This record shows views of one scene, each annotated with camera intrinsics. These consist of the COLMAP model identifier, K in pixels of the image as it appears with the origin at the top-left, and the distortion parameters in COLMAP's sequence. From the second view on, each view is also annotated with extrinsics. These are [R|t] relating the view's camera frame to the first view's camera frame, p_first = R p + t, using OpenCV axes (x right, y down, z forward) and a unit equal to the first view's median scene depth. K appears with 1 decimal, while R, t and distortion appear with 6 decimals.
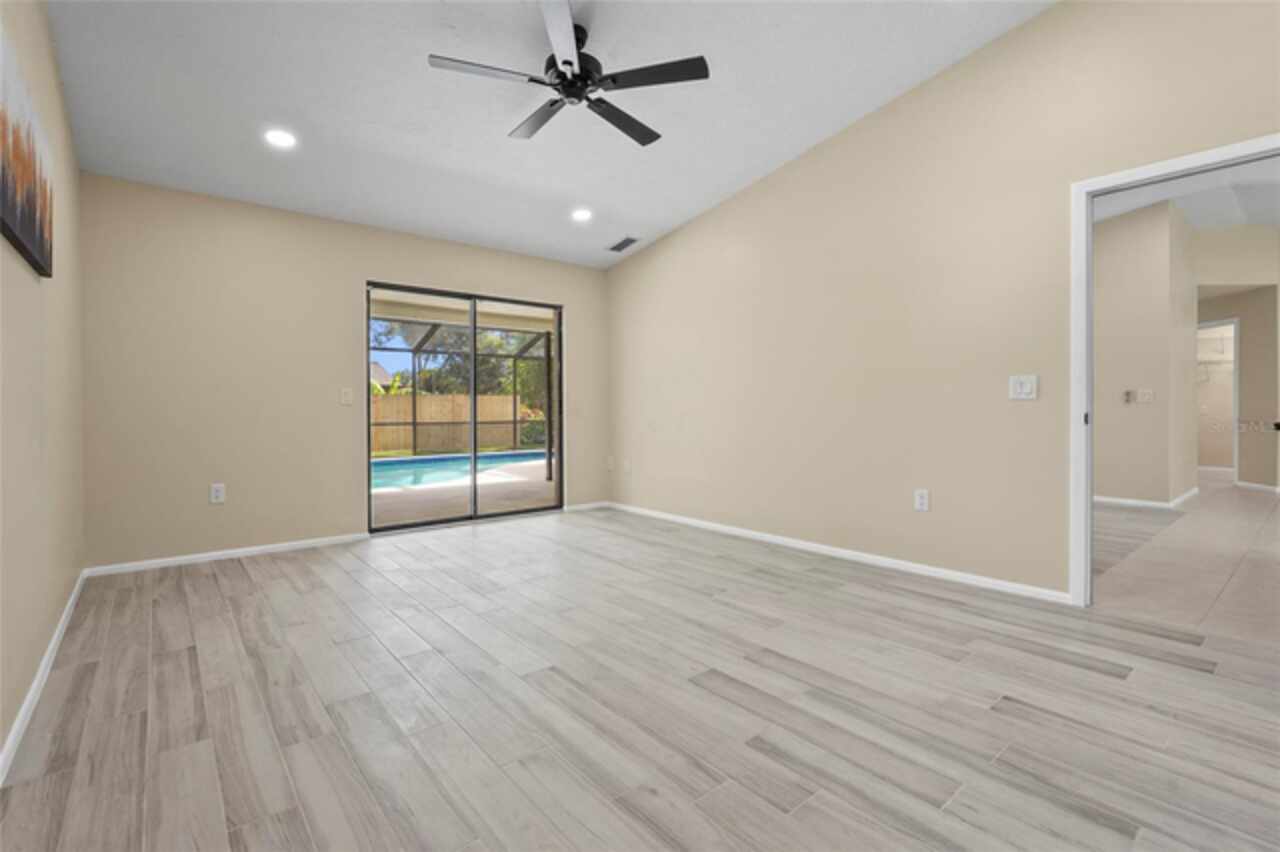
lens RADIAL K [[576.7, 0, 643.9], [0, 576.7, 430.4], [0, 0, 1]] dist [-0.000325, 0.000864]
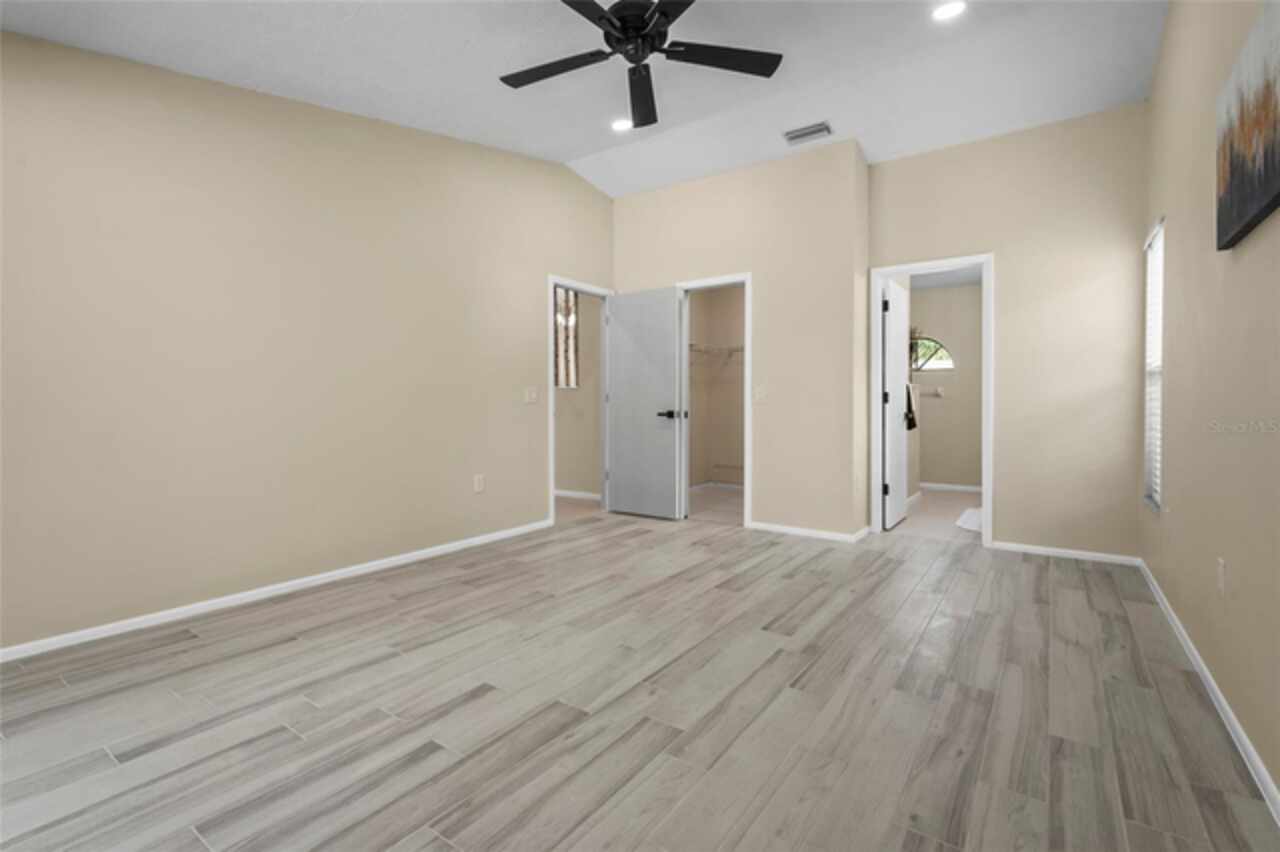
lens RADIAL K [[576.7, 0, 639.0], [0, 576.7, 417.5], [0, 0, 1]] dist [-0.000325, 0.000864]
pose [[-0.244354, -0.014854, 0.969572, -1.285803], [0.043564, 0.998705, 0.026279, -0.057040], [-0.968707, 0.048660, -0.243391, 1.593294]]
